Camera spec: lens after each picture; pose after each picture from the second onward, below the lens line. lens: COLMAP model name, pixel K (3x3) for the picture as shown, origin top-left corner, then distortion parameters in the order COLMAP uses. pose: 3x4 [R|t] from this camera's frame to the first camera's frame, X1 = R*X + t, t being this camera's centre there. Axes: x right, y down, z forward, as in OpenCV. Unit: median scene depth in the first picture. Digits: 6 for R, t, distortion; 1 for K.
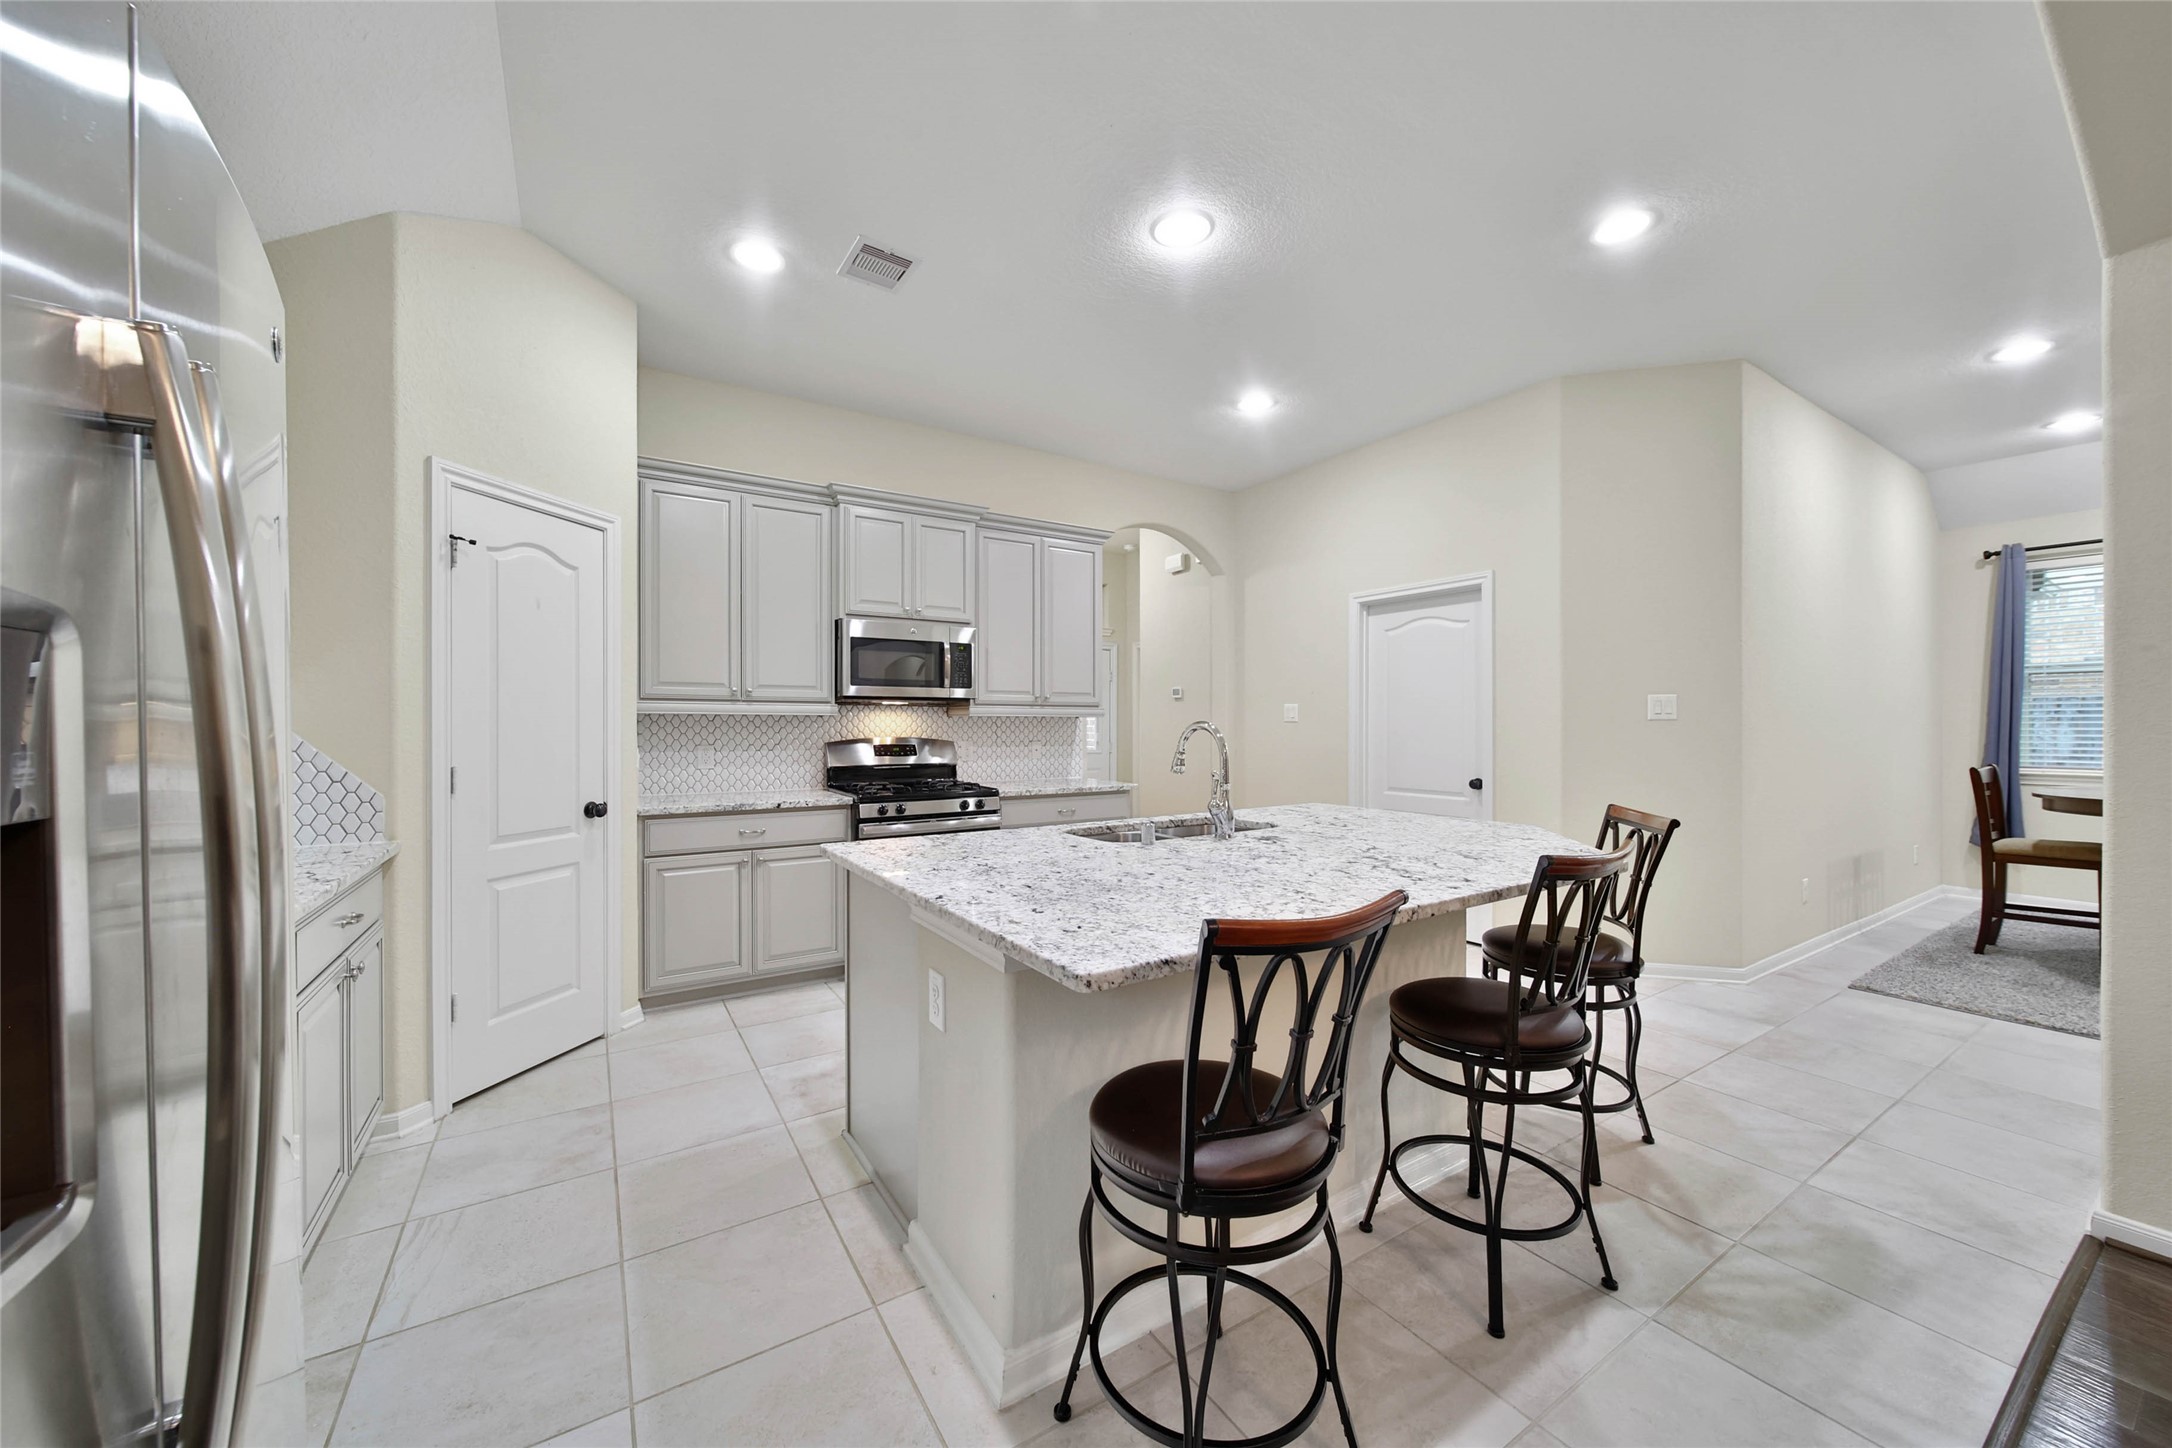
lens RADIAL K [[778.2, 0, 1075.2], [0, 778.2, 721.6], [0, 0, 1]] dist [-0.003460, -0.000800]
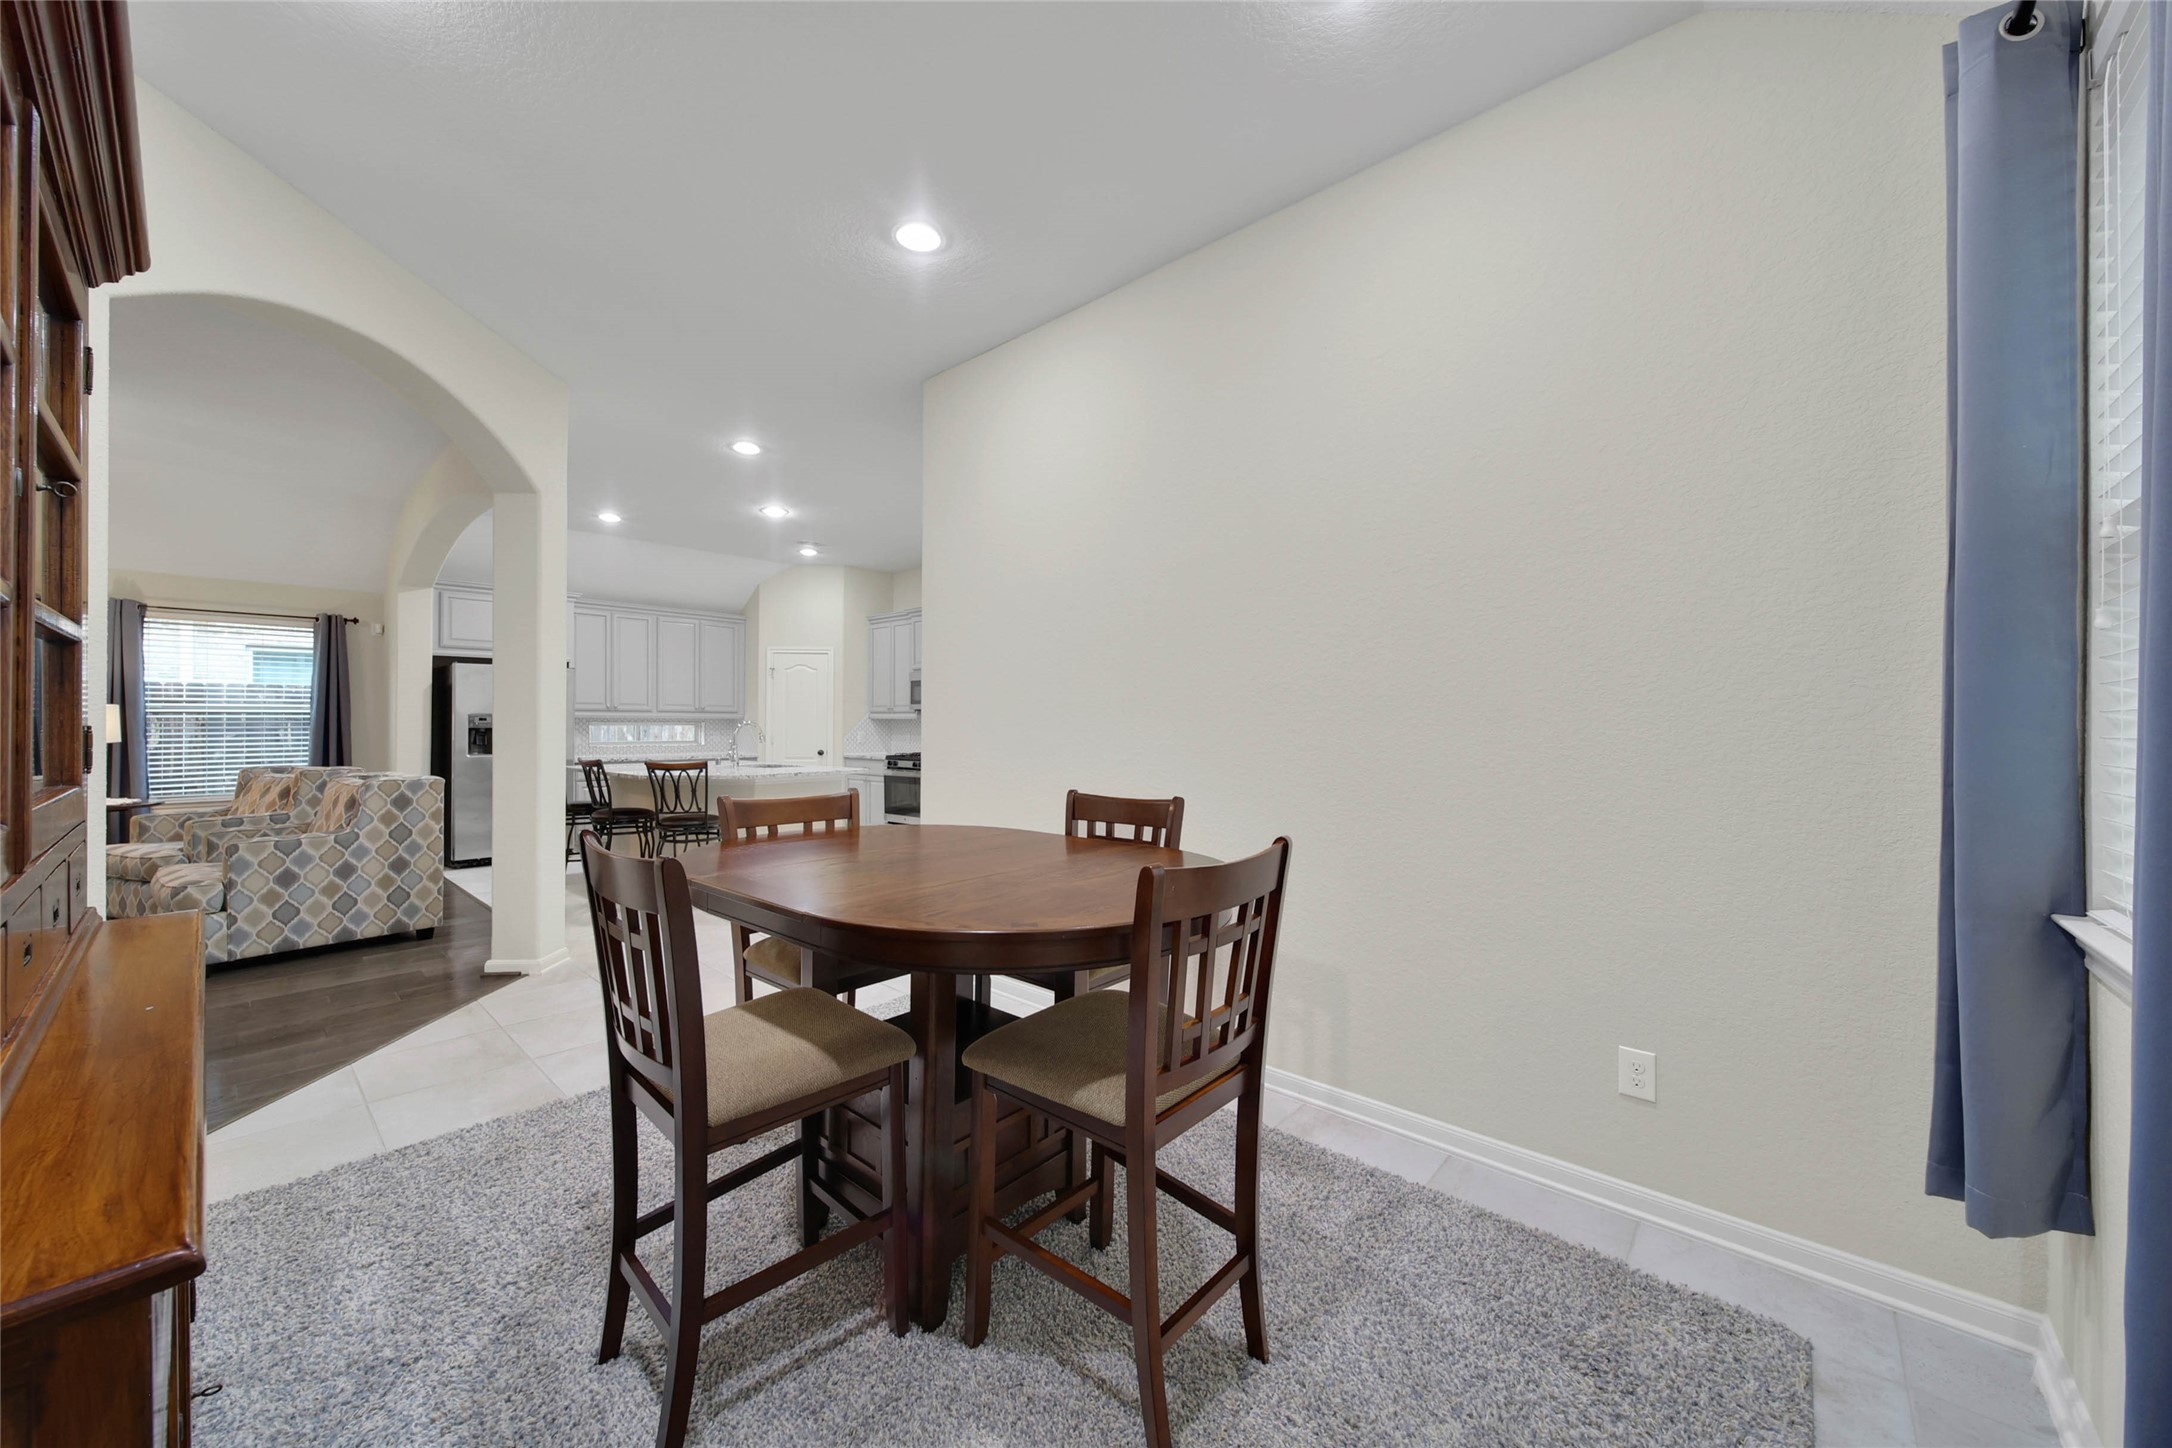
lens RADIAL K [[778.2, 0, 1078.7], [0, 778.2, 722.3], [0, 0, 1]] dist [-0.003460, -0.000800]
pose [[0.278080, 0.000118, -0.960558, 1.718127], [-0.001132, 0.999999, -0.000205, 0.000626], [0.960557, 0.001144, 0.278080, 0.805502]]
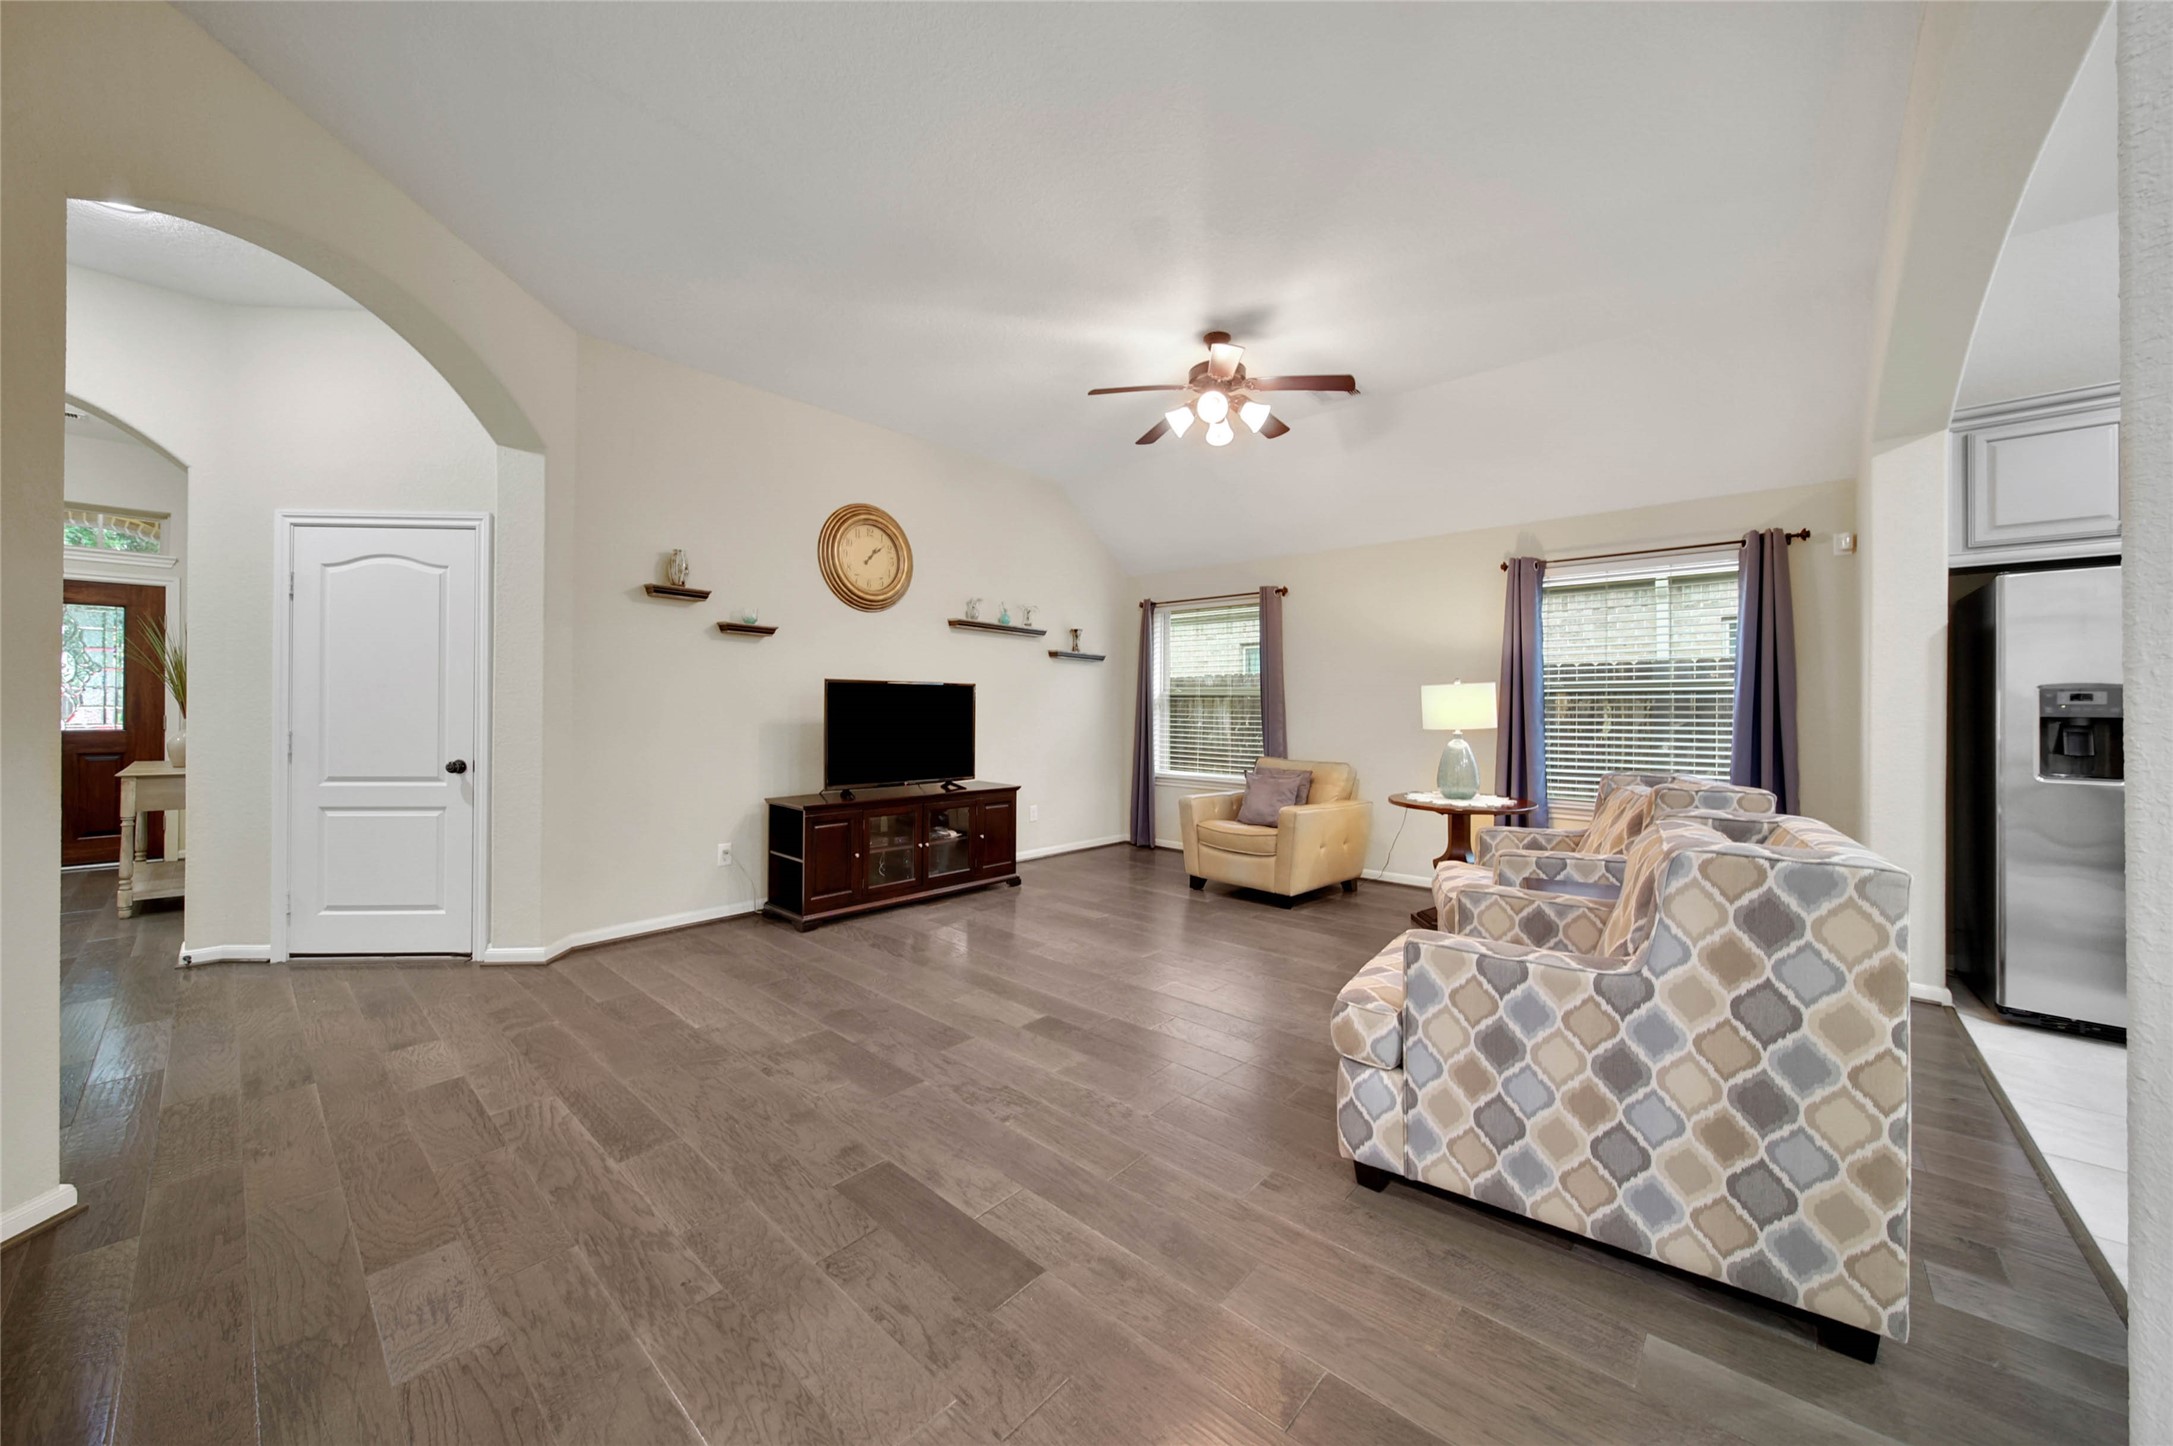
lens RADIAL K [[778.5, 0, 1083.7], [0, 778.5, 704.7], [0, 0, 1]] dist [-0.003460, -0.000800]
pose [[-0.959486, -0.009629, -0.281593, 0.894899], [-0.008004, 0.999944, -0.006918, 0.014675], [0.281644, -0.004384, -0.959509, 0.484892]]
